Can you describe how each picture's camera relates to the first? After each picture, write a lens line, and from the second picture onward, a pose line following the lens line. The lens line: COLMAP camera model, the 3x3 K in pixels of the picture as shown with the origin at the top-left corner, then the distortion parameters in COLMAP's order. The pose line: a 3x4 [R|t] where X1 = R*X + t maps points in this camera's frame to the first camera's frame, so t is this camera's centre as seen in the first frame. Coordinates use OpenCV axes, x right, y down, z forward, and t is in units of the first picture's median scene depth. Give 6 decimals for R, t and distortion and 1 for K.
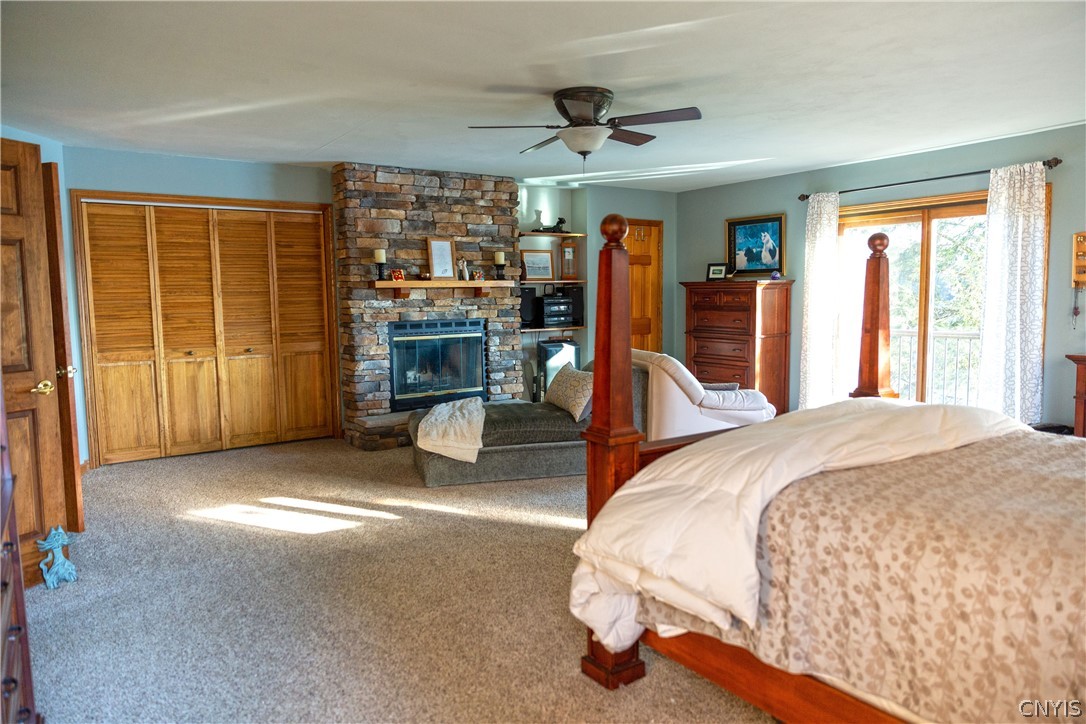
lens RADIAL K [[735.1, 0, 537.6], [0, 735.1, 356.1], [0, 0, 1]] dist [0.022148, -0.007719]
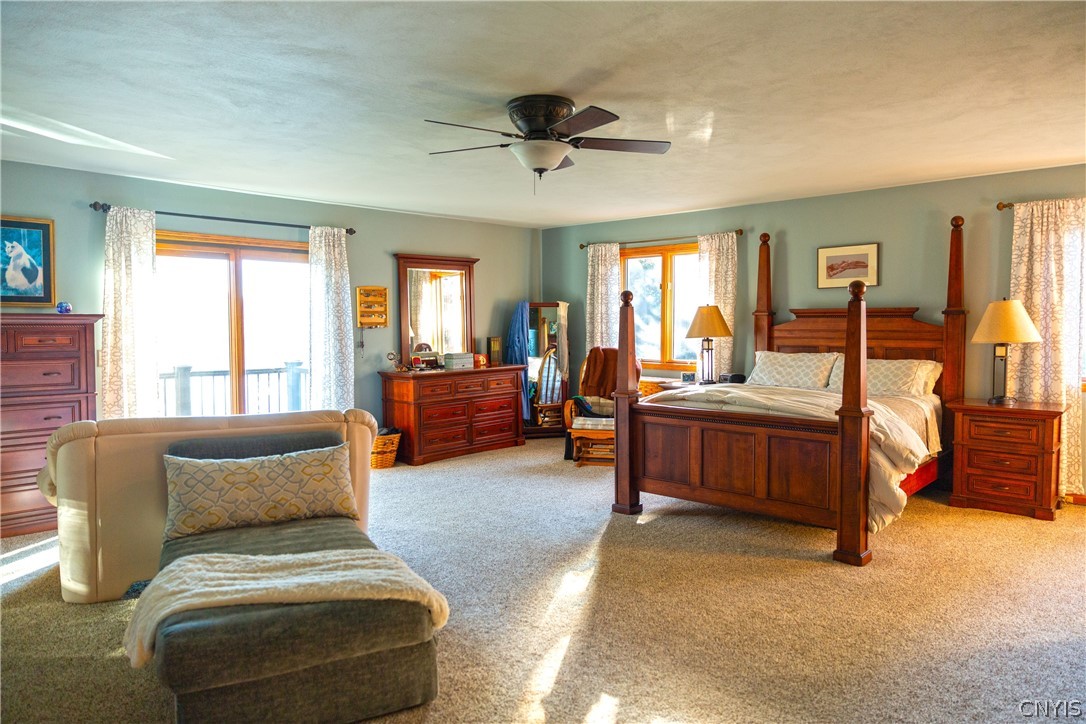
lens RADIAL K [[735.1, 0, 536.2], [0, 735.1, 354.6], [0, 0, 1]] dist [0.022148, -0.007719]
pose [[-0.230154, -0.028155, 0.972747, -0.537861], [0.091145, 0.994564, 0.050352, -0.067419], [-0.968876, 0.100250, -0.226337, 0.831046]]
